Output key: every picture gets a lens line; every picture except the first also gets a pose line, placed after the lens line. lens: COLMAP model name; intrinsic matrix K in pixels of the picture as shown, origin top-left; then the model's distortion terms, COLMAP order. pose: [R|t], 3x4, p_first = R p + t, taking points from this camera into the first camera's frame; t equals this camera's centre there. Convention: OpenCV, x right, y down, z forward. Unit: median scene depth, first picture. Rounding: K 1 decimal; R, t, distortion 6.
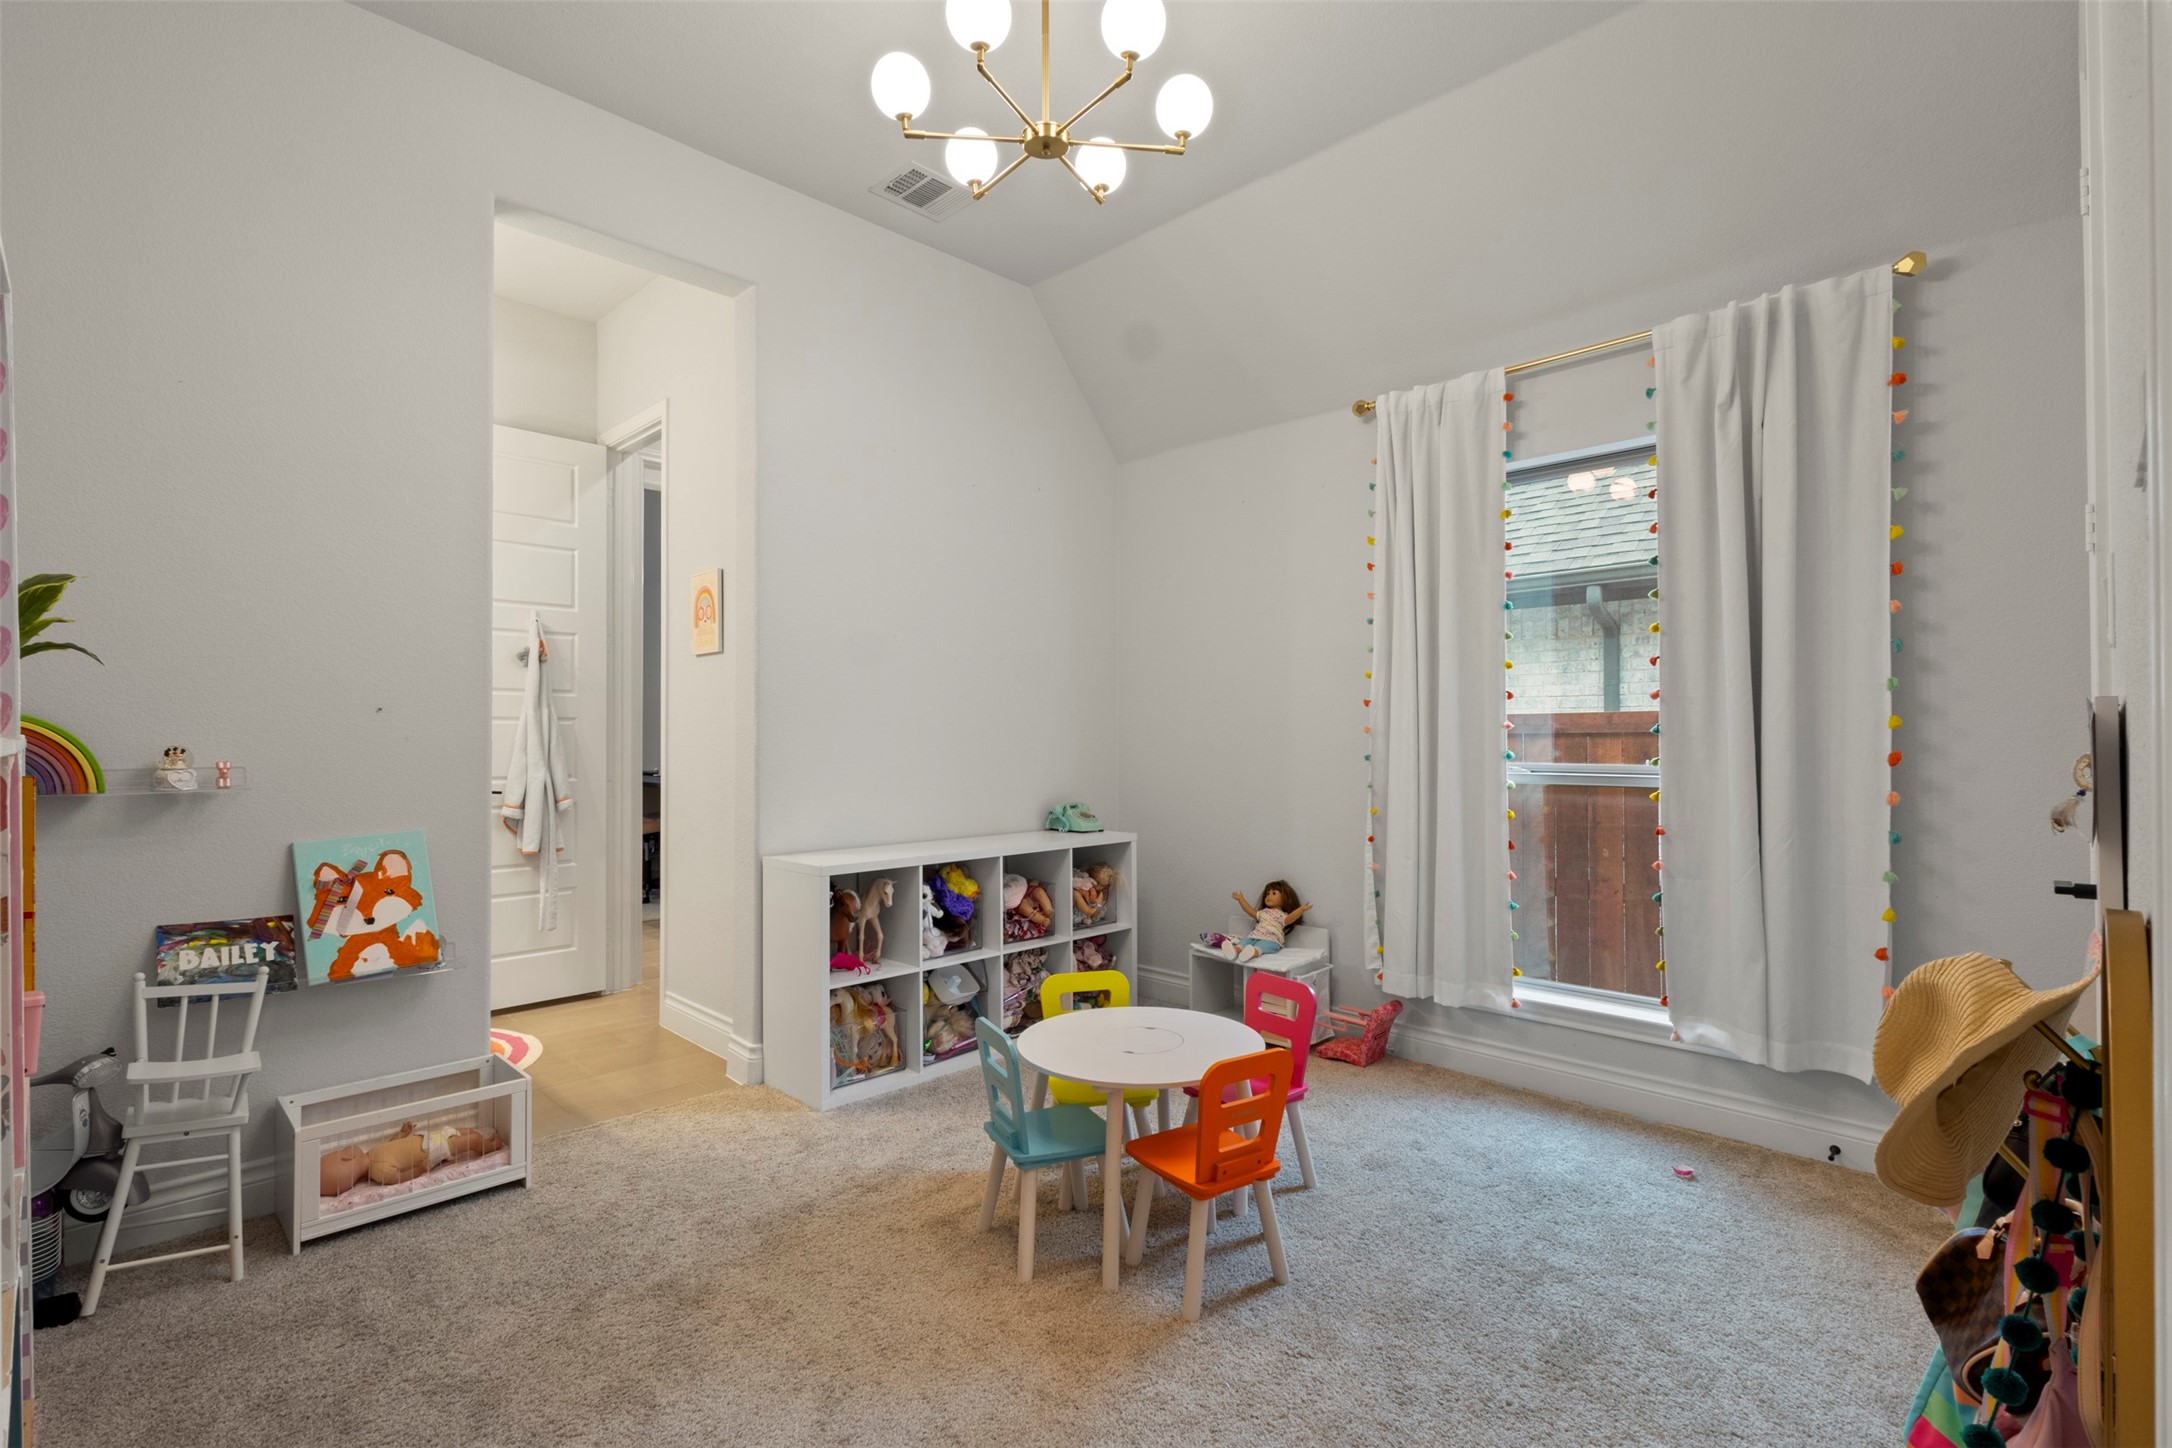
lens RADIAL K [[995.9, 0, 1084.9], [0, 995.9, 731.9], [0, 0, 1]] dist [-0.000405, 0.000389]
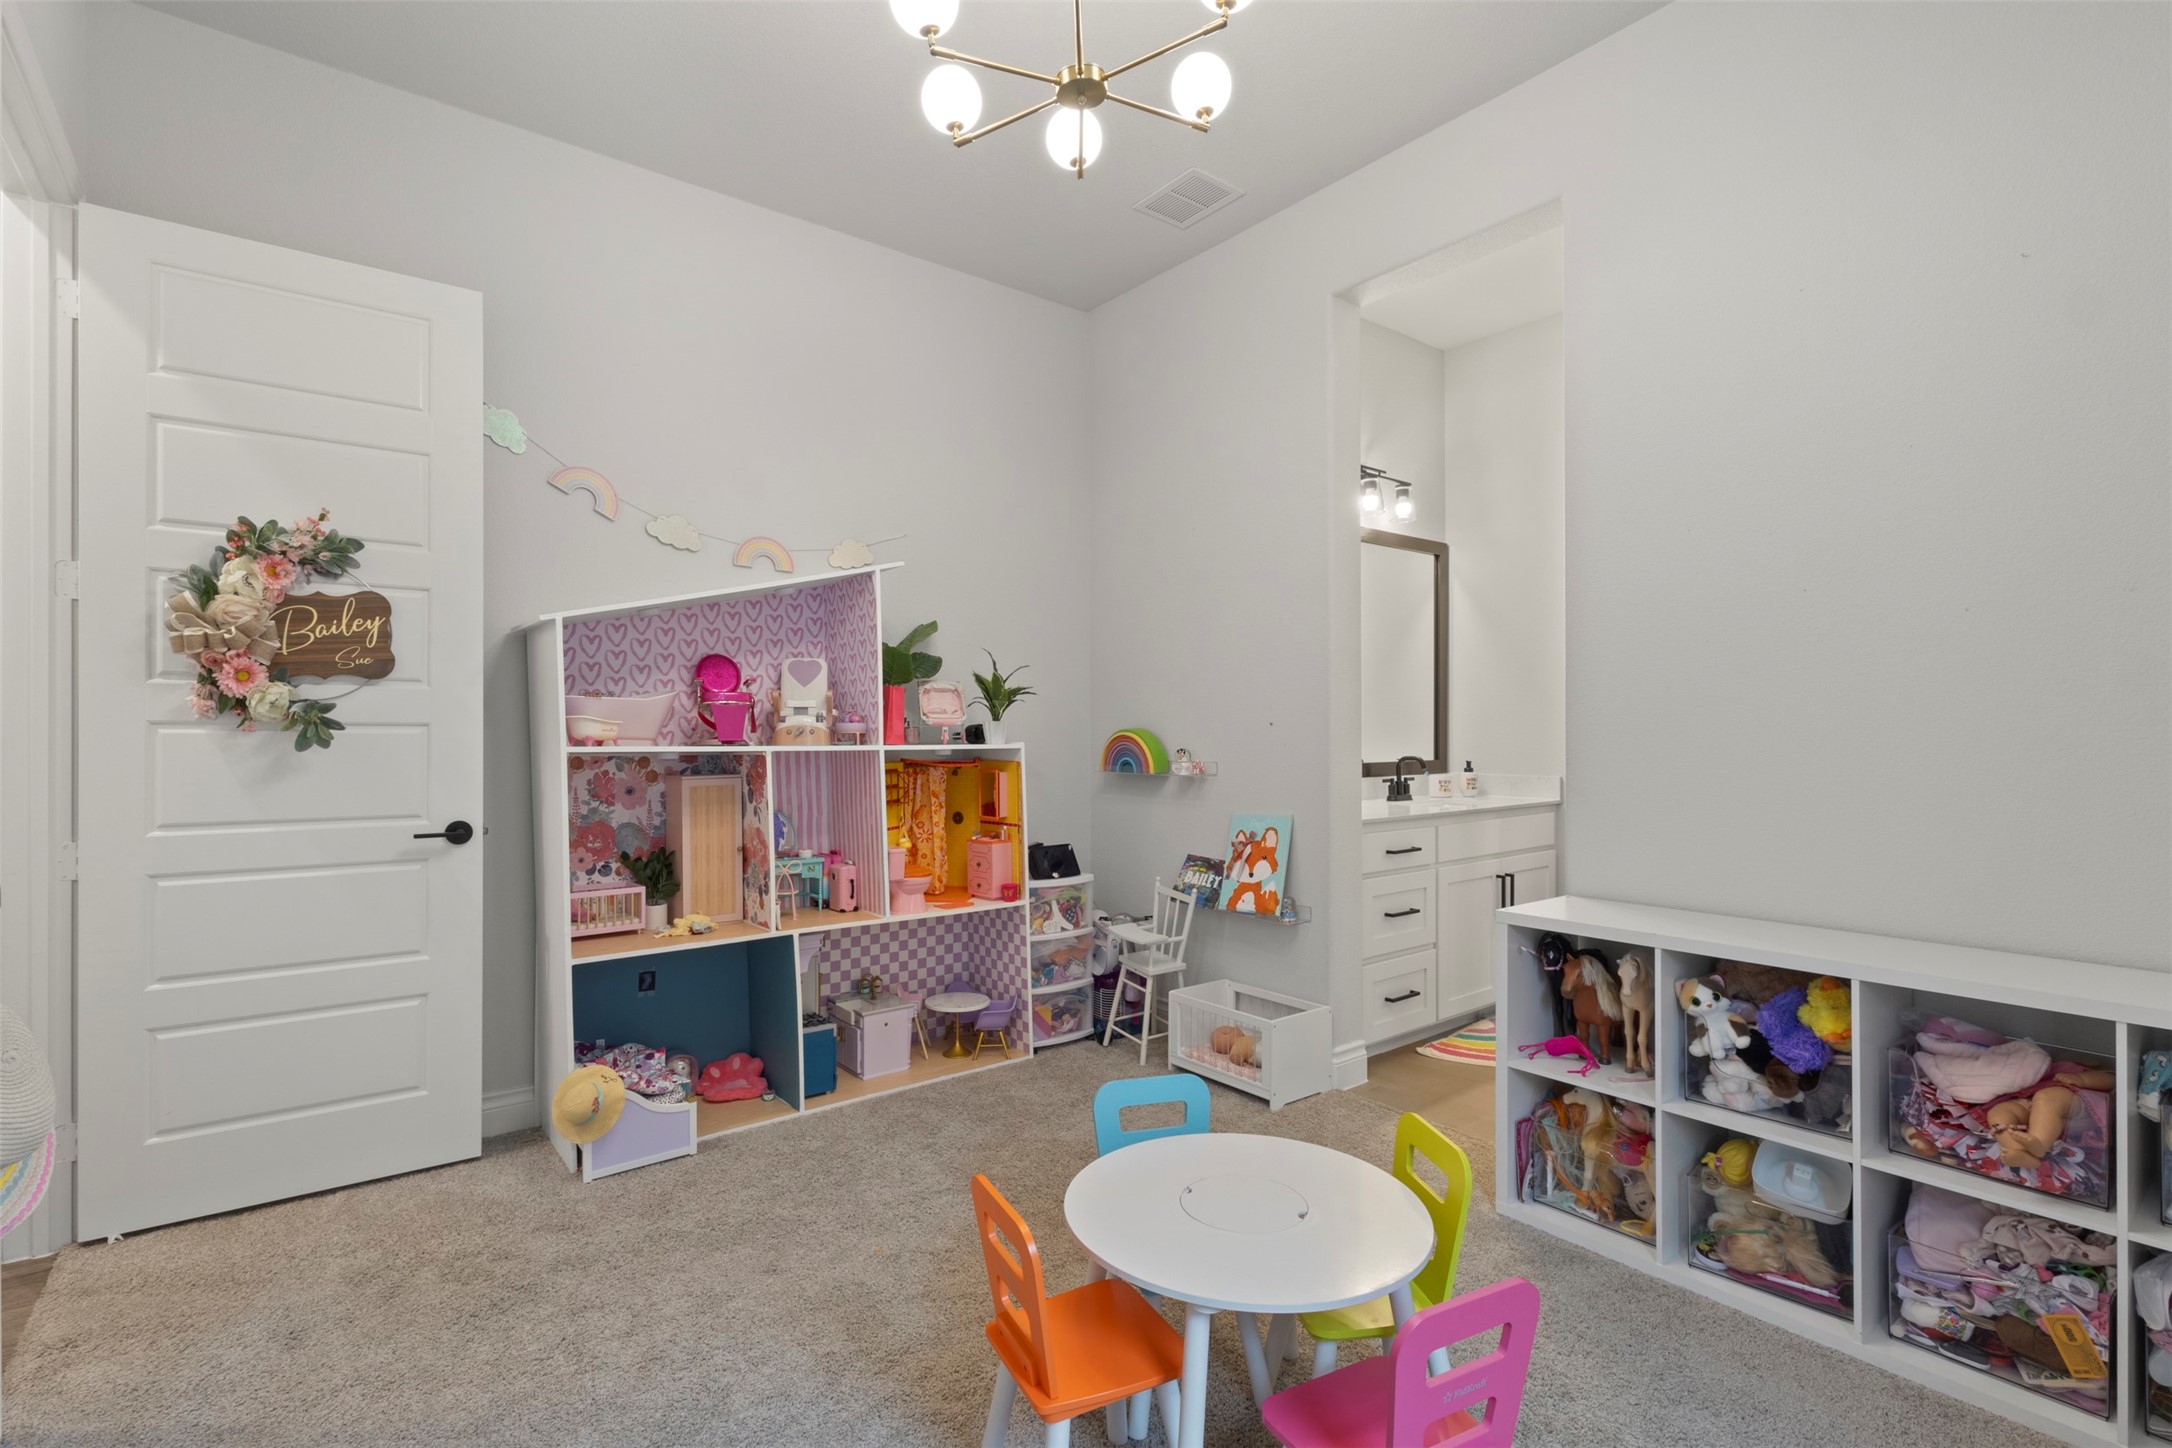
lens RADIAL K [[995.9, 0, 1089.0], [0, 995.9, 732.5], [0, 0, 1]] dist [-0.000405, 0.000389]
pose [[-0.151190, -0.006722, -0.988482, 0.705662], [0.011512, 0.999897, -0.008561, -0.001843], [0.988438, -0.012674, -0.151097, 0.984581]]
